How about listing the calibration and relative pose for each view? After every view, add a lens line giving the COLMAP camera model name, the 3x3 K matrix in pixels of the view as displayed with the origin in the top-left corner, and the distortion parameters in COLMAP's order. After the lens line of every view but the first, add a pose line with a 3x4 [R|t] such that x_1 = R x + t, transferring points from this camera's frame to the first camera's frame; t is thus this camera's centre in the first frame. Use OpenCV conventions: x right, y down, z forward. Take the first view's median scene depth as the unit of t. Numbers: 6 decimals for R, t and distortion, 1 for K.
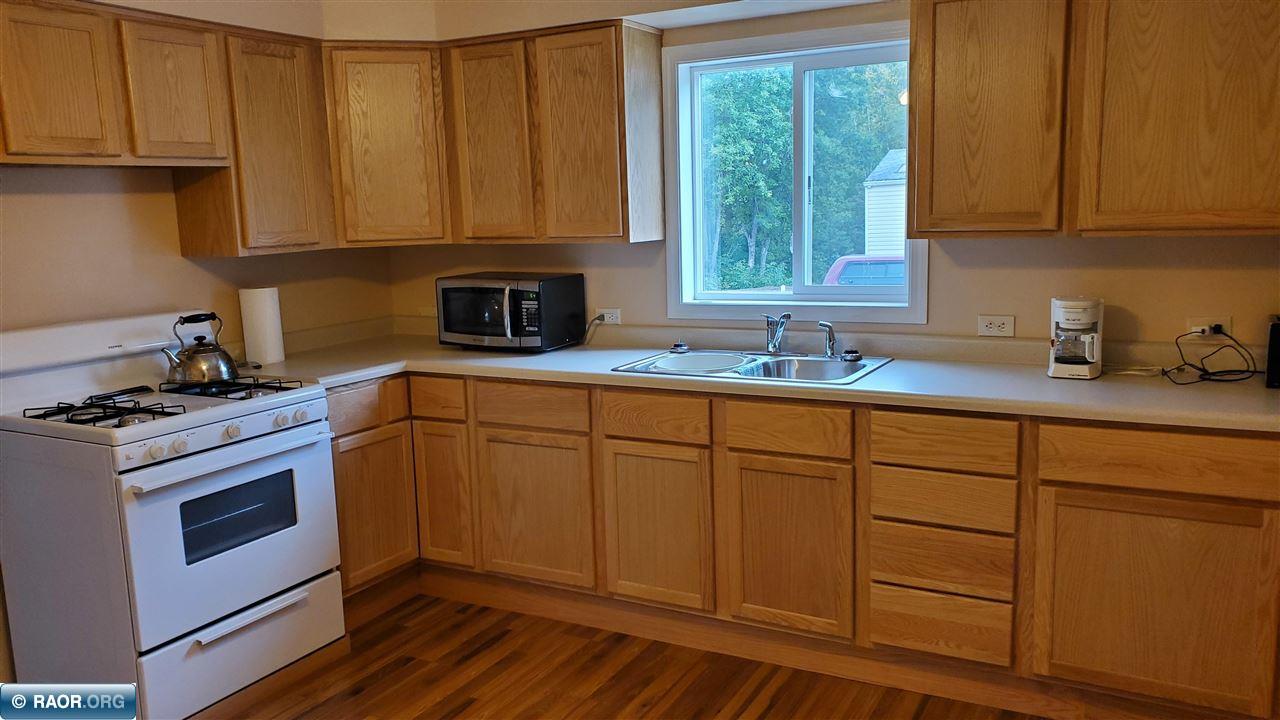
lens RADIAL K [[988.0, 0, 639.5], [0, 988.0, 354.8], [0, 0, 1]] dist [0.046807, -0.004266]
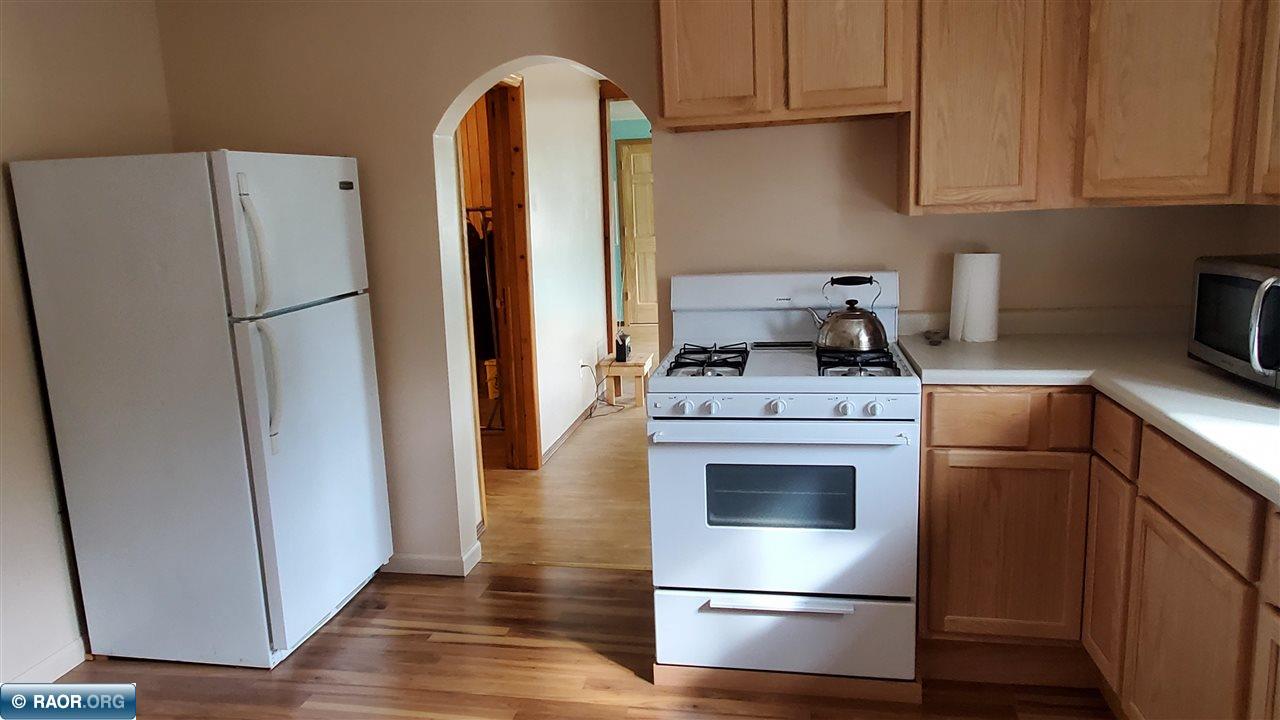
lens RADIAL K [[849.2, 0, 644.9], [0, 849.2, 354.3], [0, 0, 1]] dist [-0.000775, -0.000171]
pose [[0.322762, 0.187195, -0.927784, 0.242300], [-0.114699, 0.980758, 0.157981, -0.071687], [0.939505, 0.055426, 0.338022, 0.548573]]
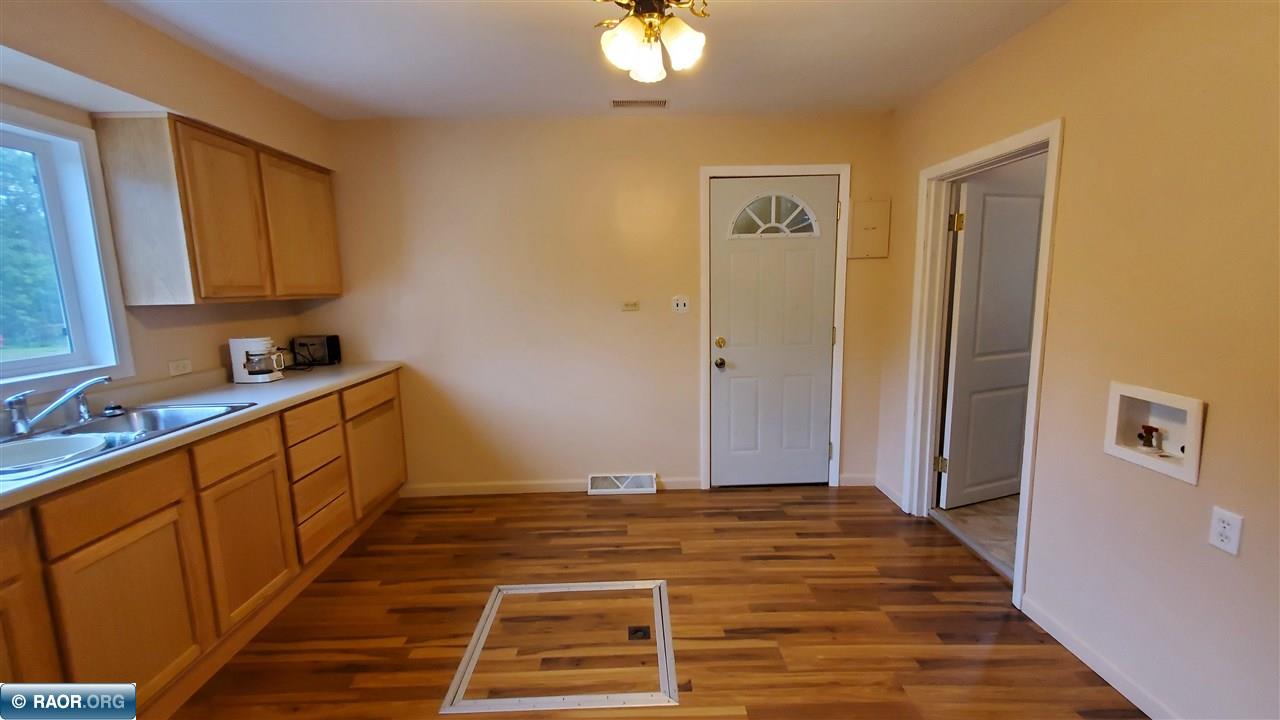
lens RADIAL K [[506.7, 0, 646.0], [0, 506.7, 352.7], [0, 0, 1]] dist [-0.000874, -0.000227]
pose [[-0.495003, -0.076634, 0.865505, -0.587722], [0.168466, 0.968736, 0.182124, -0.067367], [-0.852403, 0.235960, -0.466617, 0.744304]]
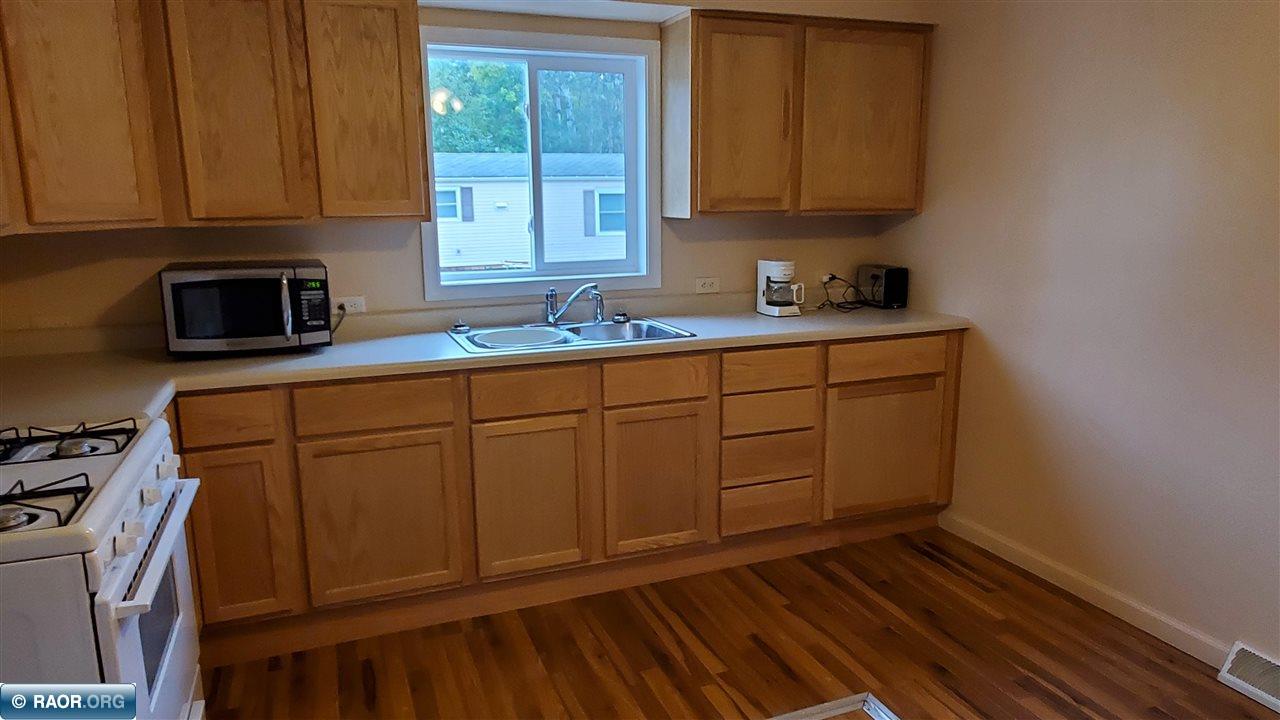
lens RADIAL K [[849.2, 0, 644.9], [0, 849.2, 354.3], [0, 0, 1]] dist [-0.000775, -0.000171]
pose [[0.642523, -0.117585, 0.757191, -0.548790], [0.102974, 0.992443, 0.066738, -0.020875], [-0.759316, 0.035091, 0.649775, 0.324753]]
